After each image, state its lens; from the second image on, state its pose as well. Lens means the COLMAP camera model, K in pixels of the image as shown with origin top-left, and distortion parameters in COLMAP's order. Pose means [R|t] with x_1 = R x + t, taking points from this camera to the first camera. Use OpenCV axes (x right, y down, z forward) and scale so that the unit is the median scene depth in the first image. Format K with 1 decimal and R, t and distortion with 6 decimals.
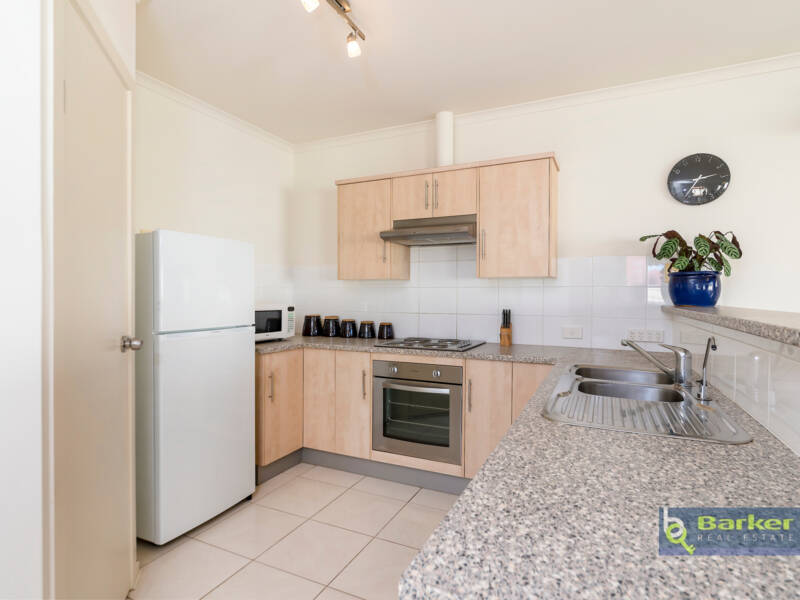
lens RADIAL K [[456.2, 0, 382.3], [0, 456.2, 299.3], [0, 0, 1]] dist [-0.002800, -0.001420]
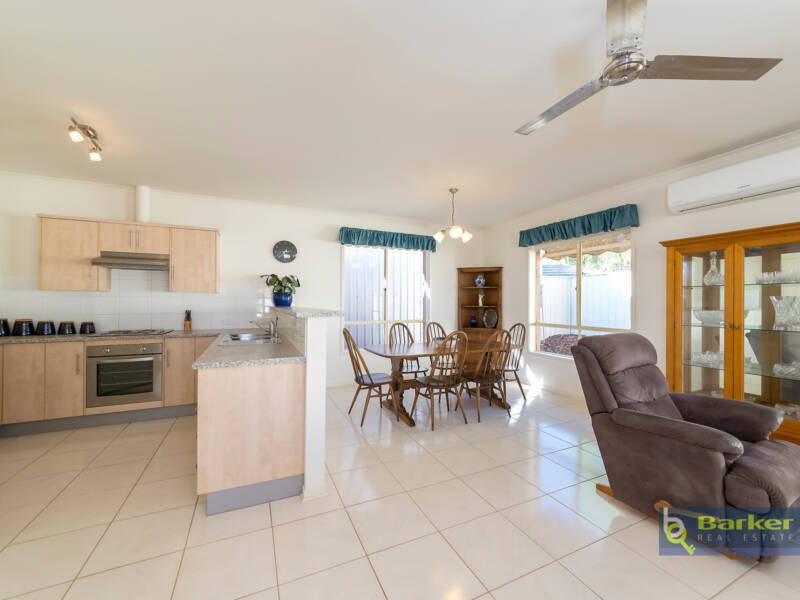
lens RADIAL K [[300.2, 0, 400.0], [0, 300.2, 300.0], [0, 0, 1]] dist [-0.033478, 0.007062]
pose [[0.601561, 0.004009, 0.798817, -0.157997], [0.005795, 0.999939, -0.009382, -0.001111], [-0.798806, 0.010274, 0.601501, -0.359180]]
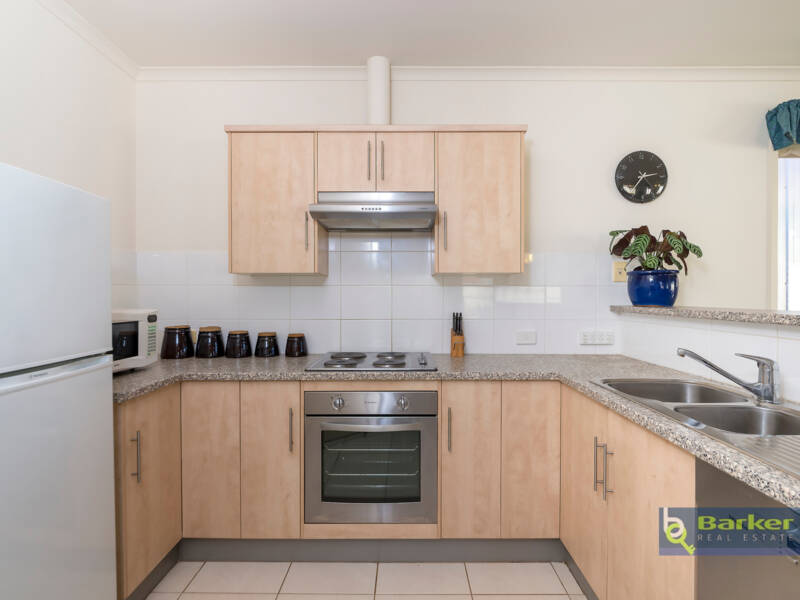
lens RADIAL K [[476.8, 0, 445.0], [0, 476.8, 298.8], [0, 0, 1]] dist [-0.002437, -0.016041]
pose [[0.895668, -0.006775, 0.444671, -0.143203], [0.007173, 0.999974, 0.000788, -0.003969], [-0.444665, 0.002484, 0.895694, 0.262686]]
